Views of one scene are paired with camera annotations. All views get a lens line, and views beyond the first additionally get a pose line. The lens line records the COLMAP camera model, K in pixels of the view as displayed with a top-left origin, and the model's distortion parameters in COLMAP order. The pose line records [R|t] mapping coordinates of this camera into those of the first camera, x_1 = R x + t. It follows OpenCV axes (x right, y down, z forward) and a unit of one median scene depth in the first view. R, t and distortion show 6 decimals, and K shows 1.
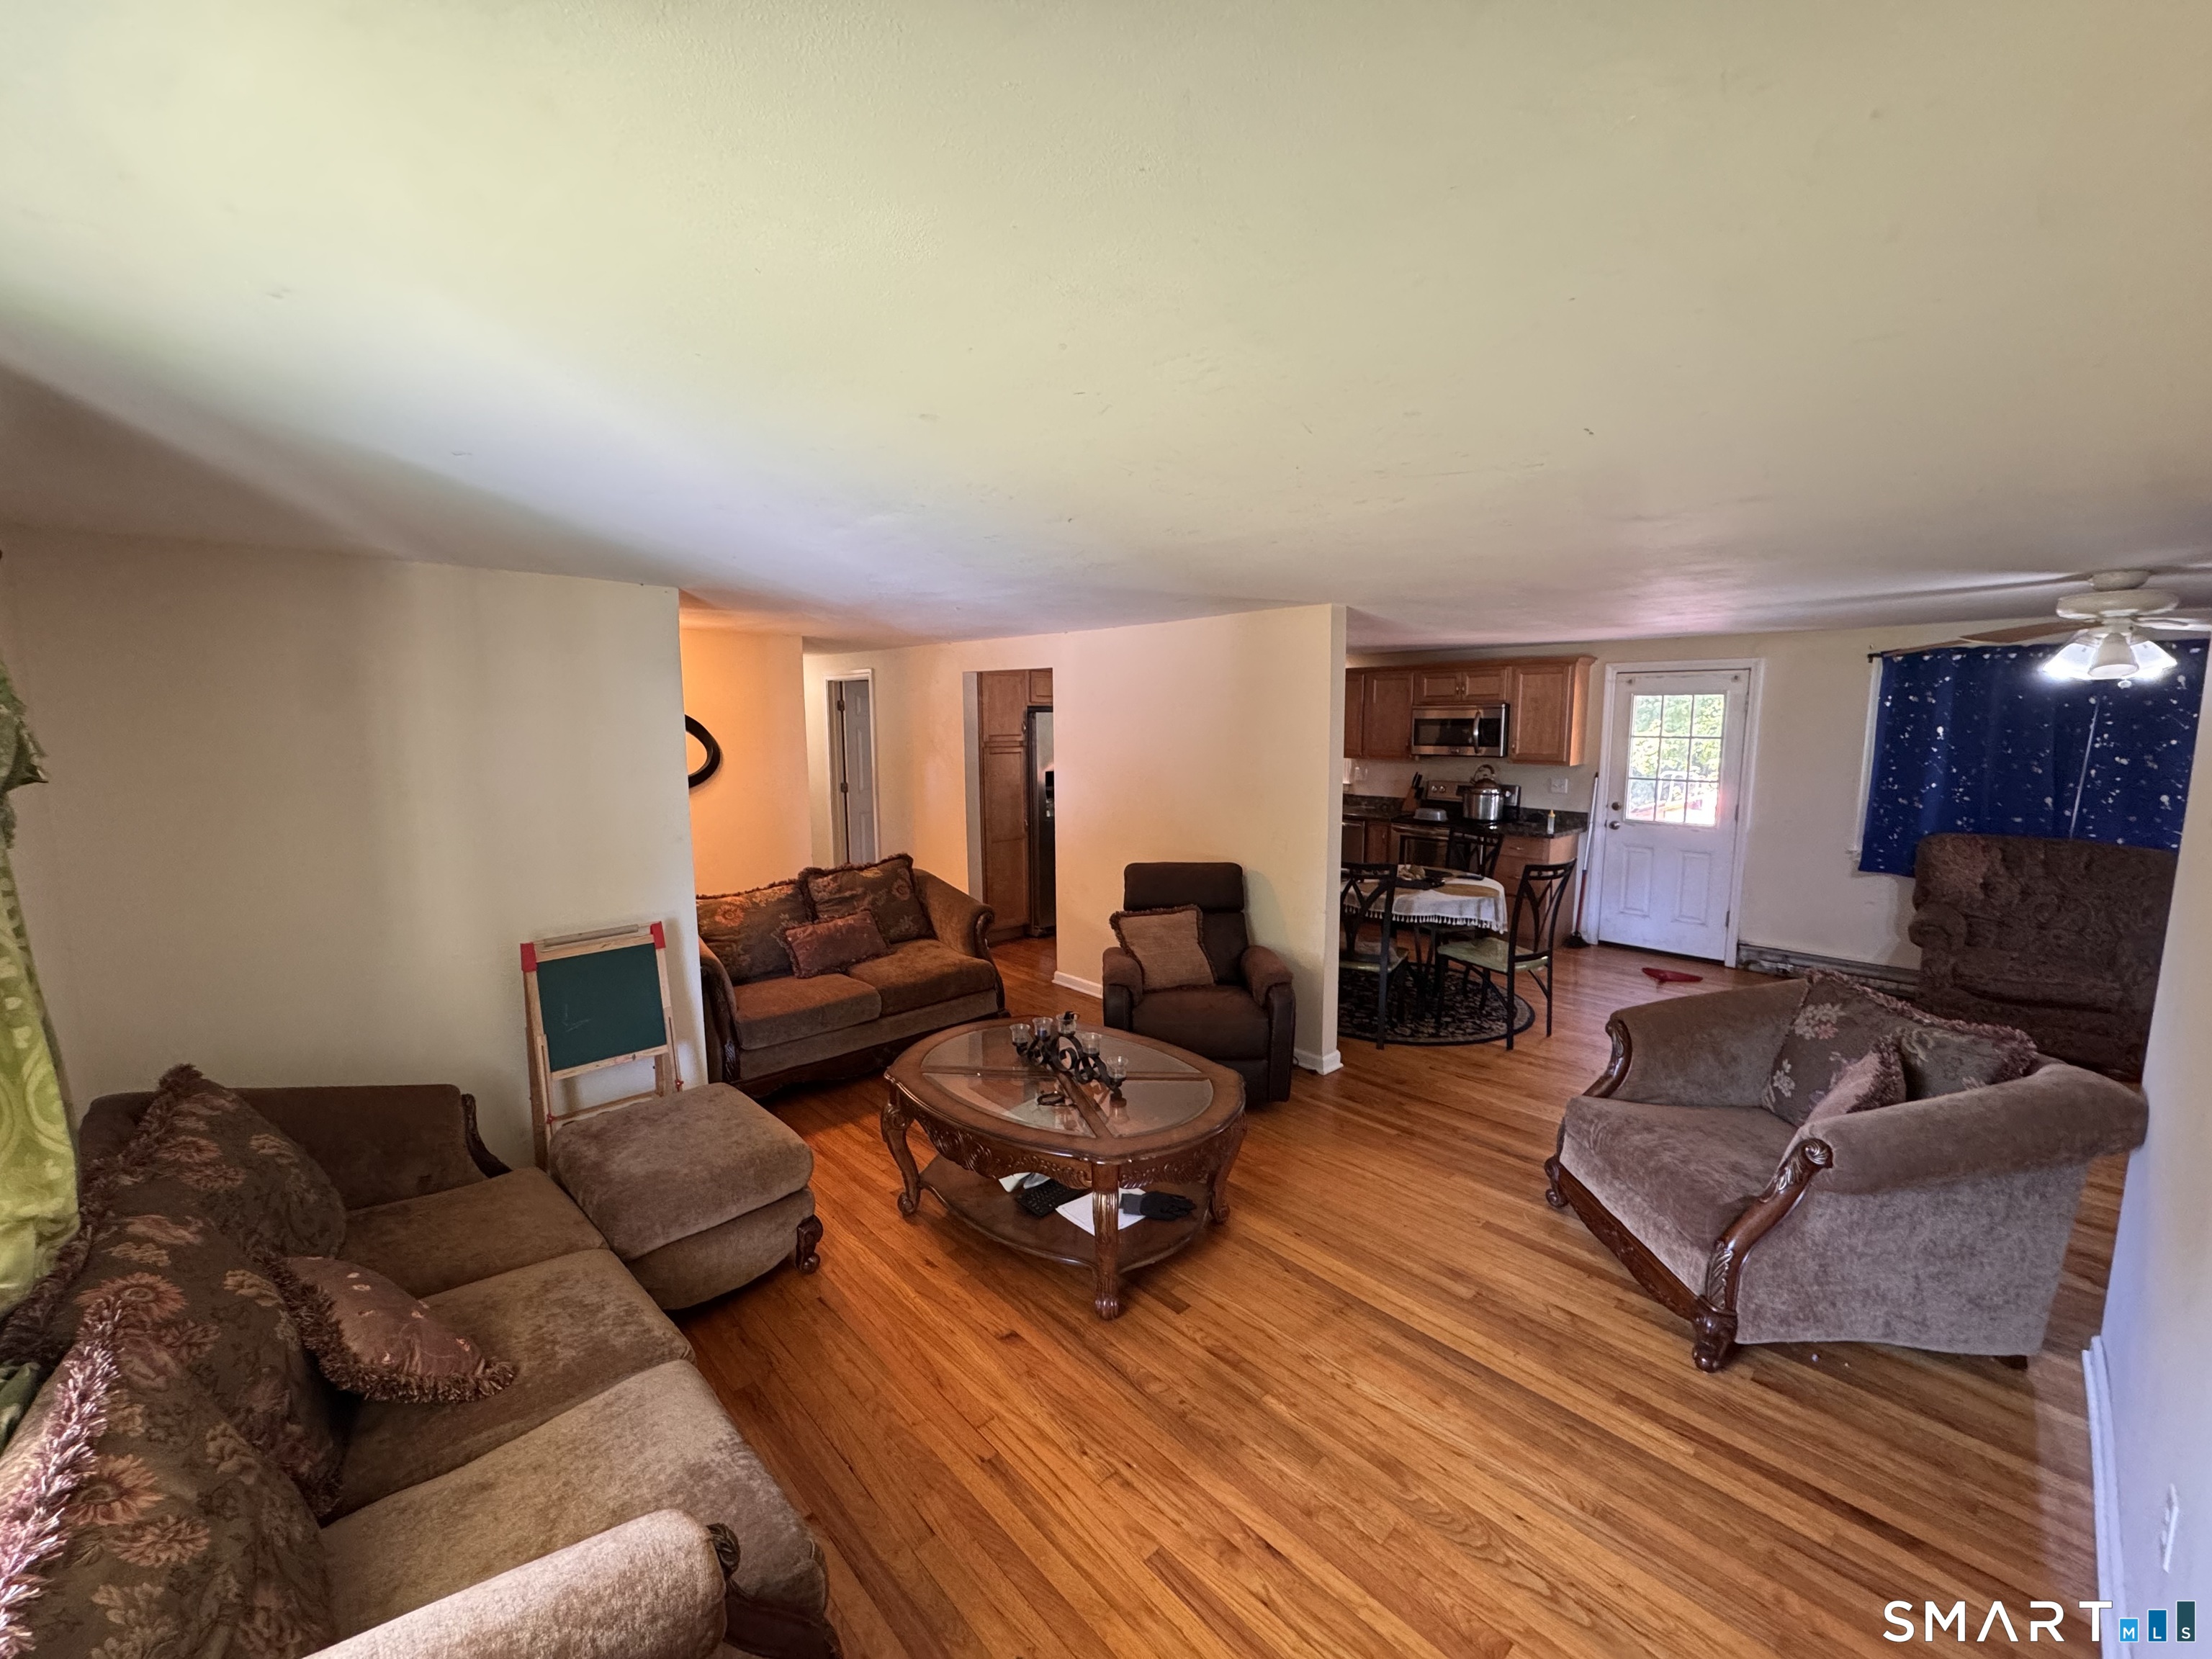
lens RADIAL K [[882.5, 0, 1101.3], [0, 882.5, 825.3], [0, 0, 1]] dist [-0.002027, -0.000567]
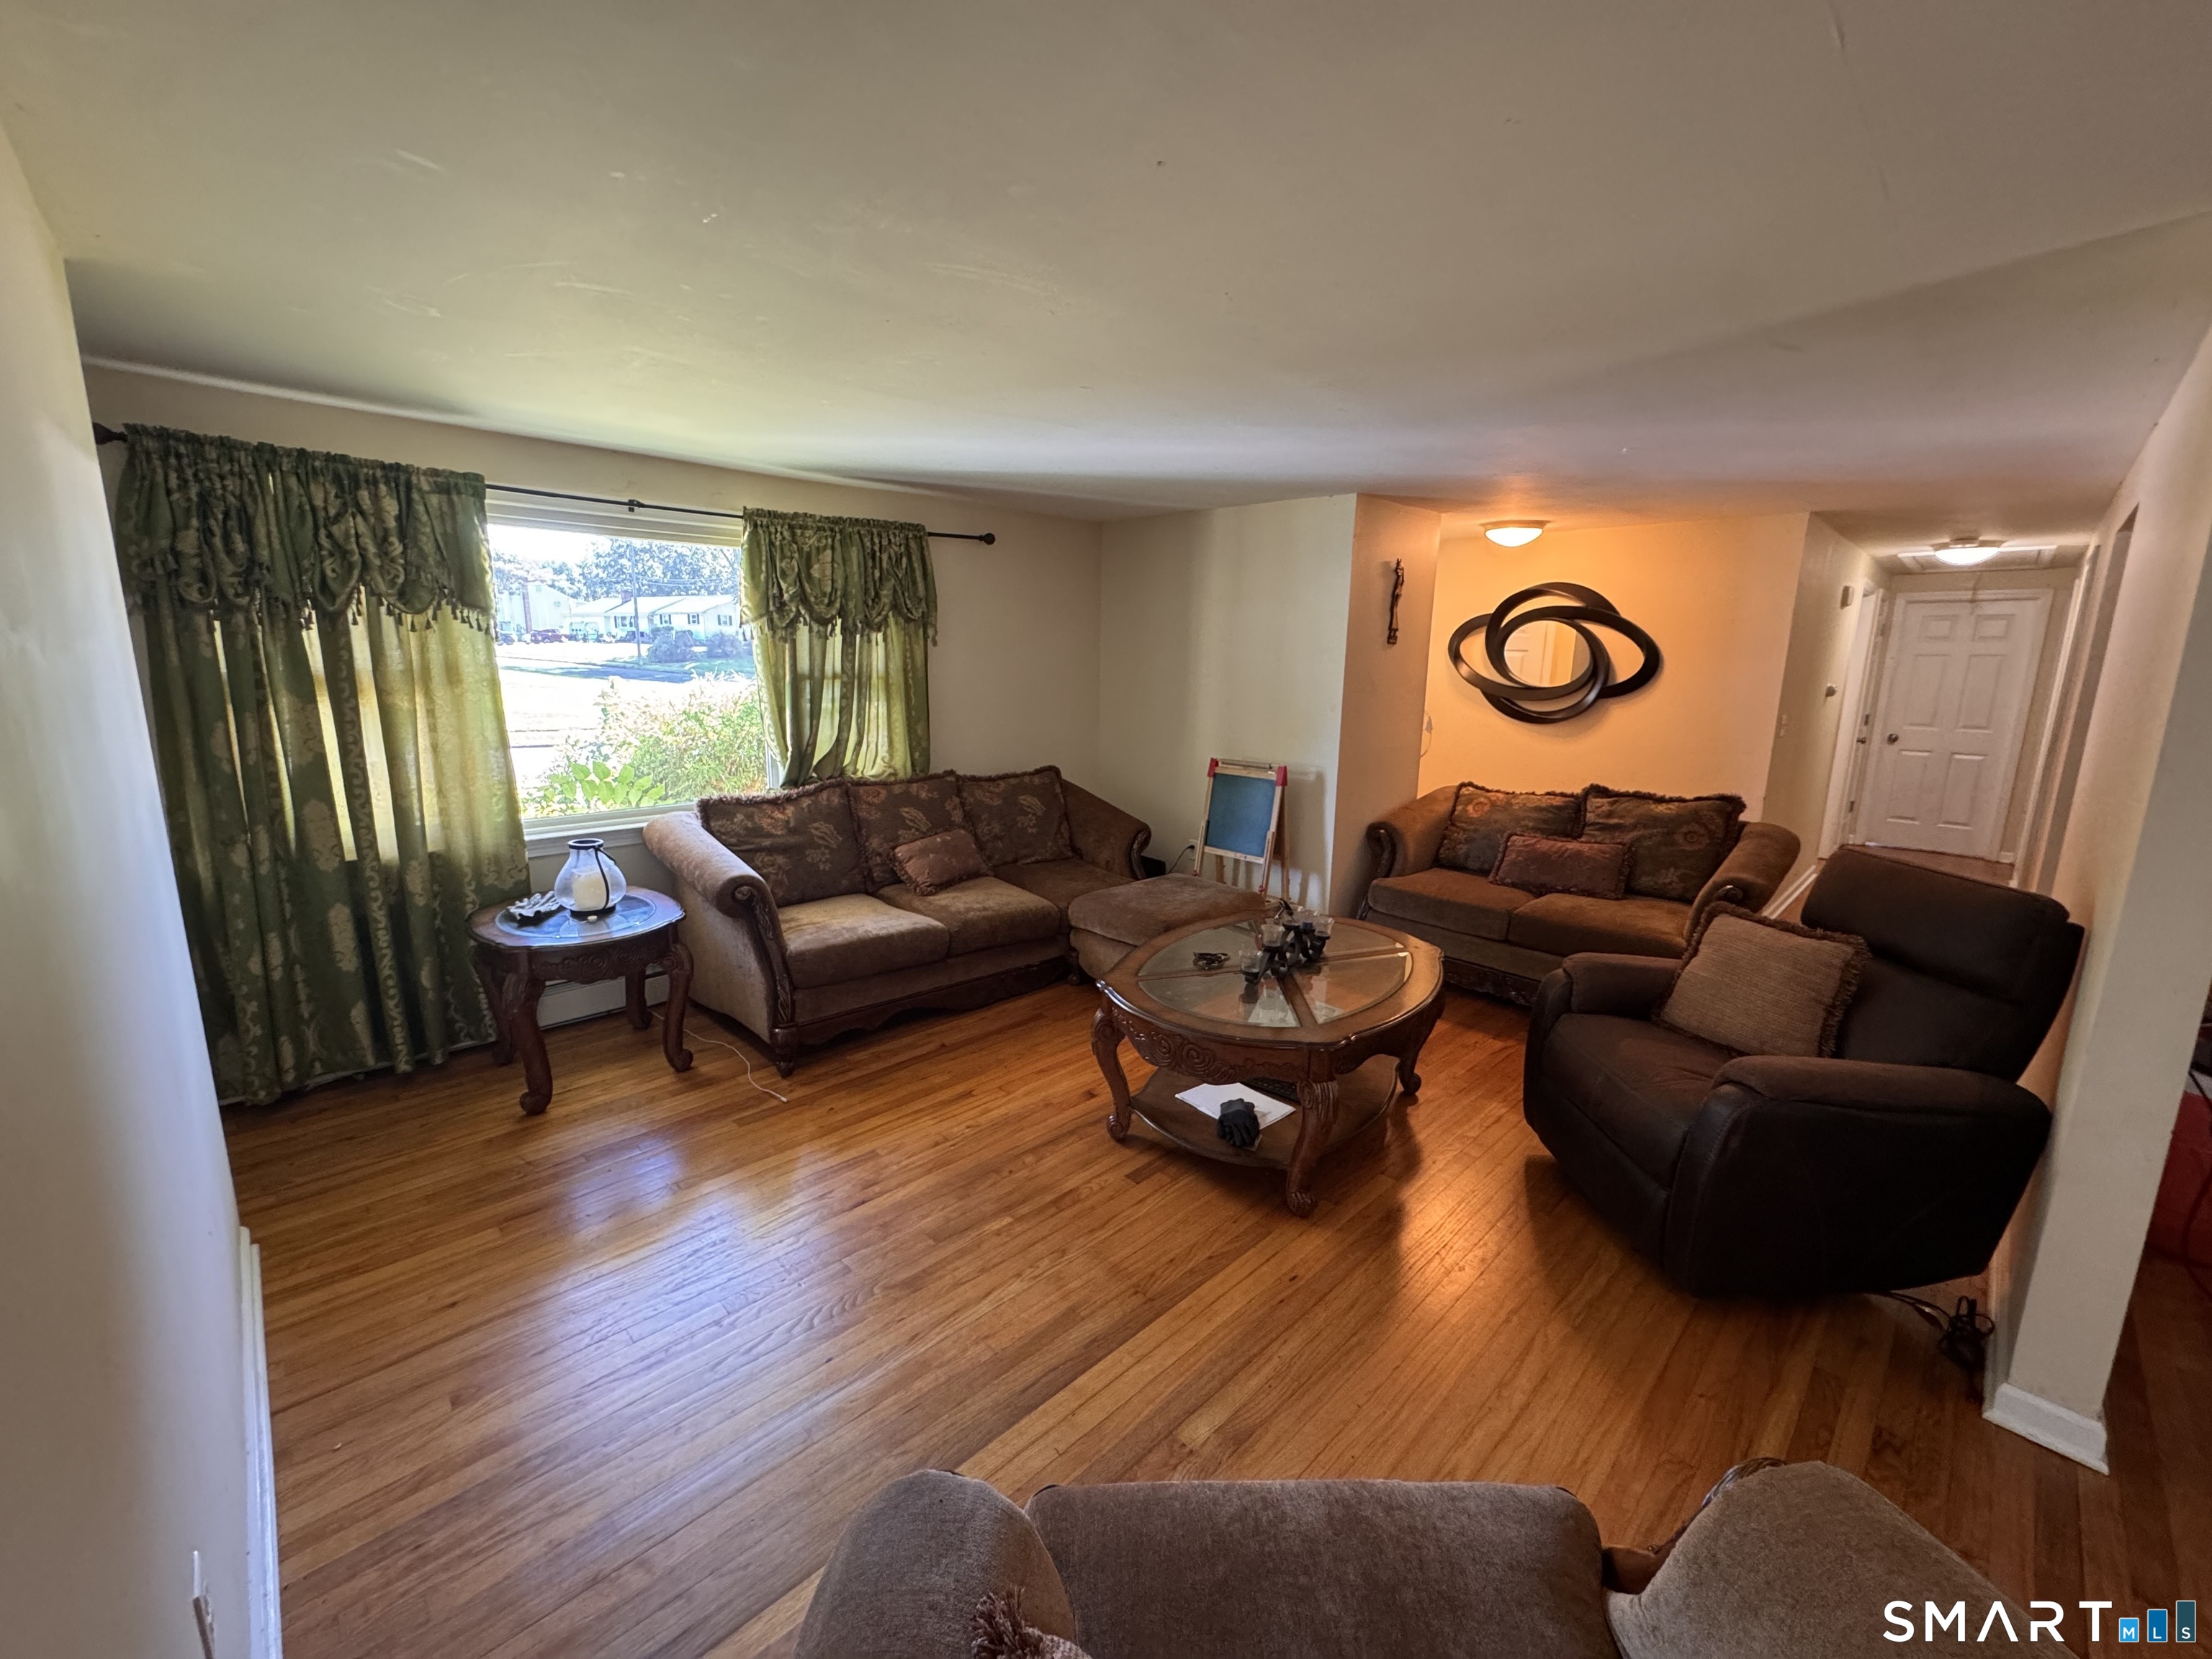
lens RADIAL K [[882.5, 0, 1101.3], [0, 882.5, 825.3], [0, 0, 1]] dist [-0.002027, -0.000567]
pose [[0.026655, 0.192296, -0.980975, 0.859040], [-0.145966, 0.971554, 0.186483, -0.007909], [0.988930, 0.138218, 0.053965, 0.756079]]
